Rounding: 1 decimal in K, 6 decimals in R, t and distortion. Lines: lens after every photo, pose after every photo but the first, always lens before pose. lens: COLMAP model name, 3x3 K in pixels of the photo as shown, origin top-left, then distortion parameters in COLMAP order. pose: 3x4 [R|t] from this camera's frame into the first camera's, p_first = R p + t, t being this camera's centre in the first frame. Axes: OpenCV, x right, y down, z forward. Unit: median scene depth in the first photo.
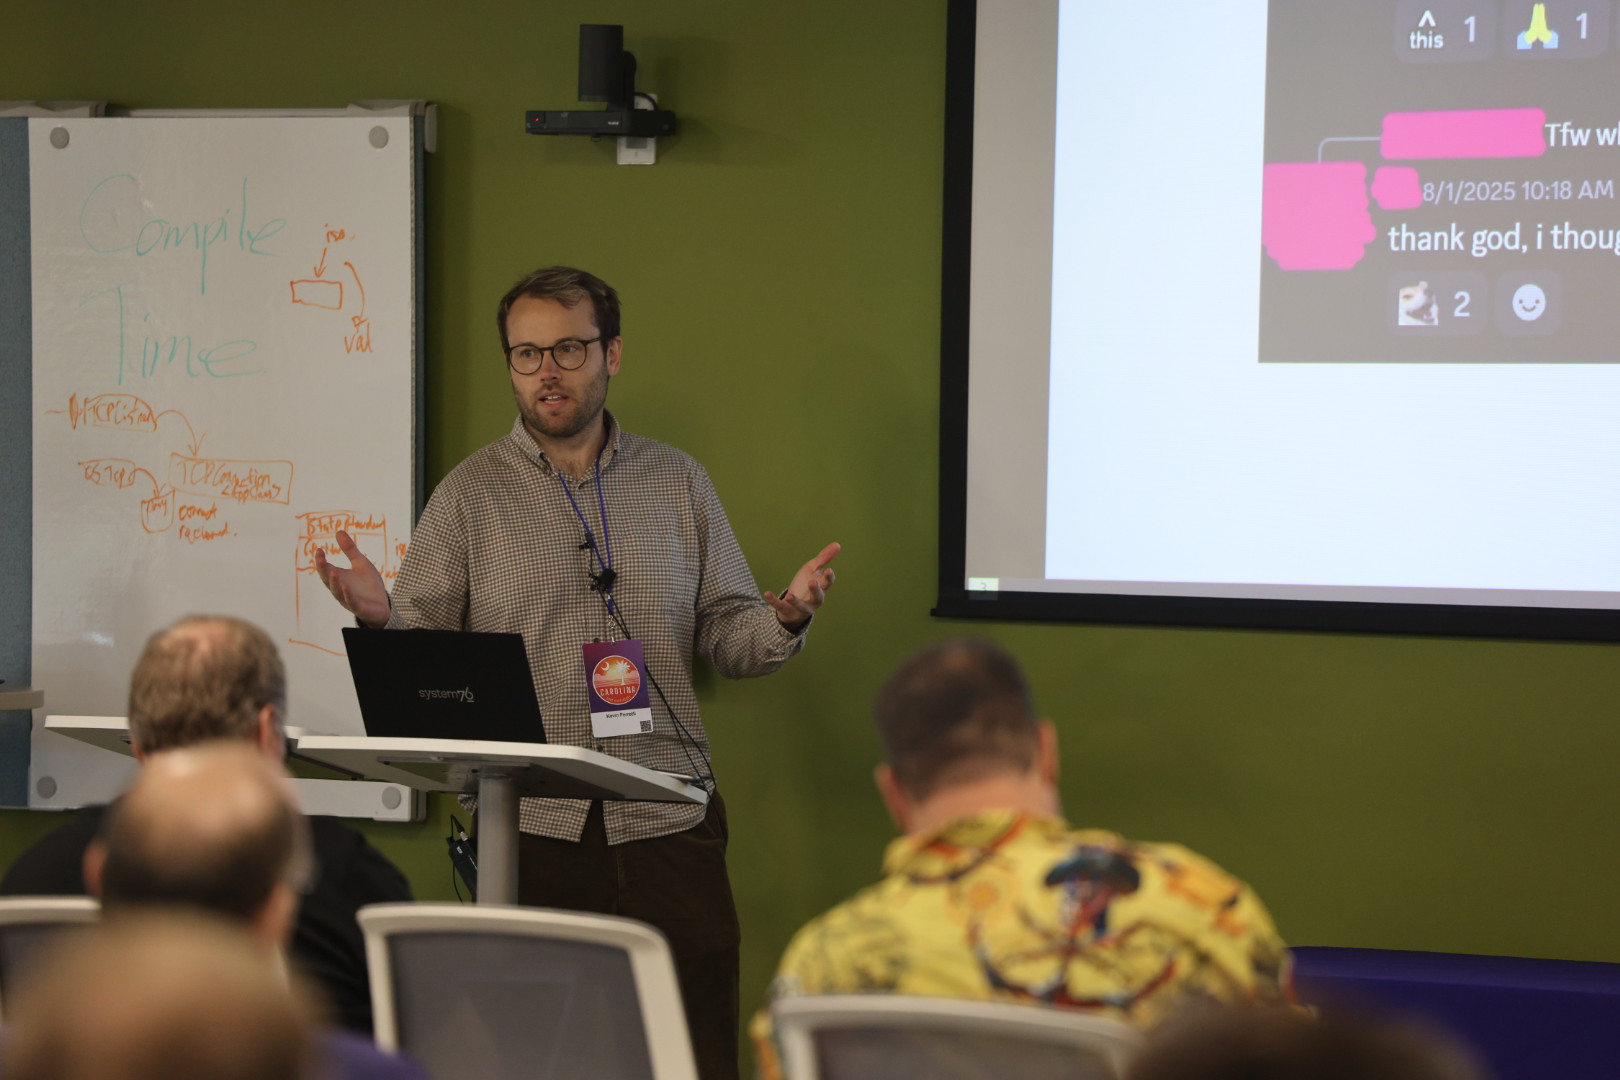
lens RADIAL K [[8348.7, 0, 810.0], [0, 8348.7, 540.0], [0, 0, 1]] dist [1.031490, 25.594422]
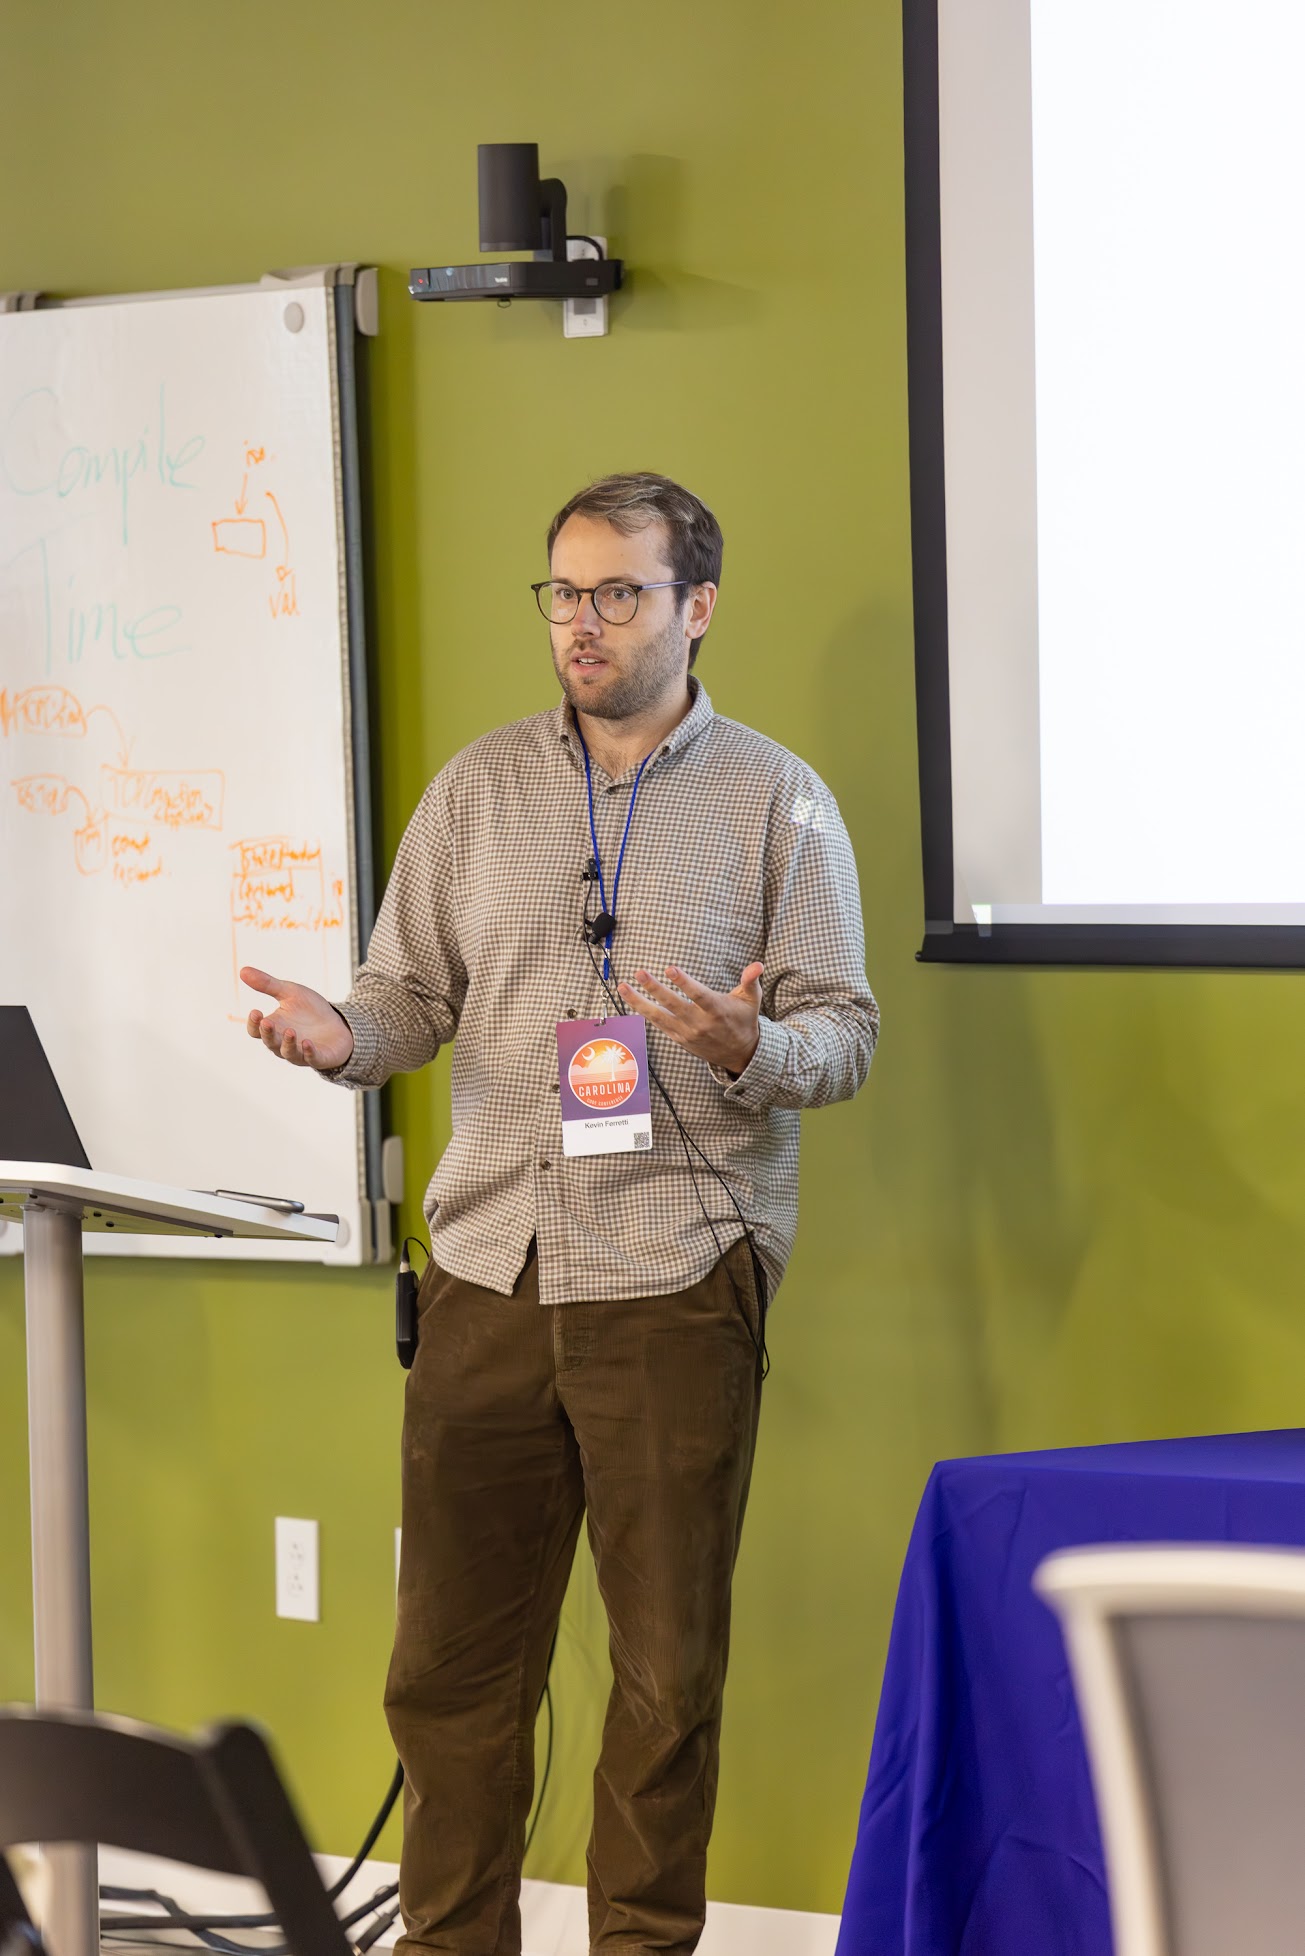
lens RADIAL K [[10254.9, 0, 652.5], [0, 10254.9, 978.0], [0, 0, 1]] dist [0.241700, -21.215019]
pose [[0.946602, -0.025894, -0.321363, 0.257962], [0.028142, 0.999601, 0.002352, 0.007523], [0.321174, -0.011270, 0.946953, 0.172862]]
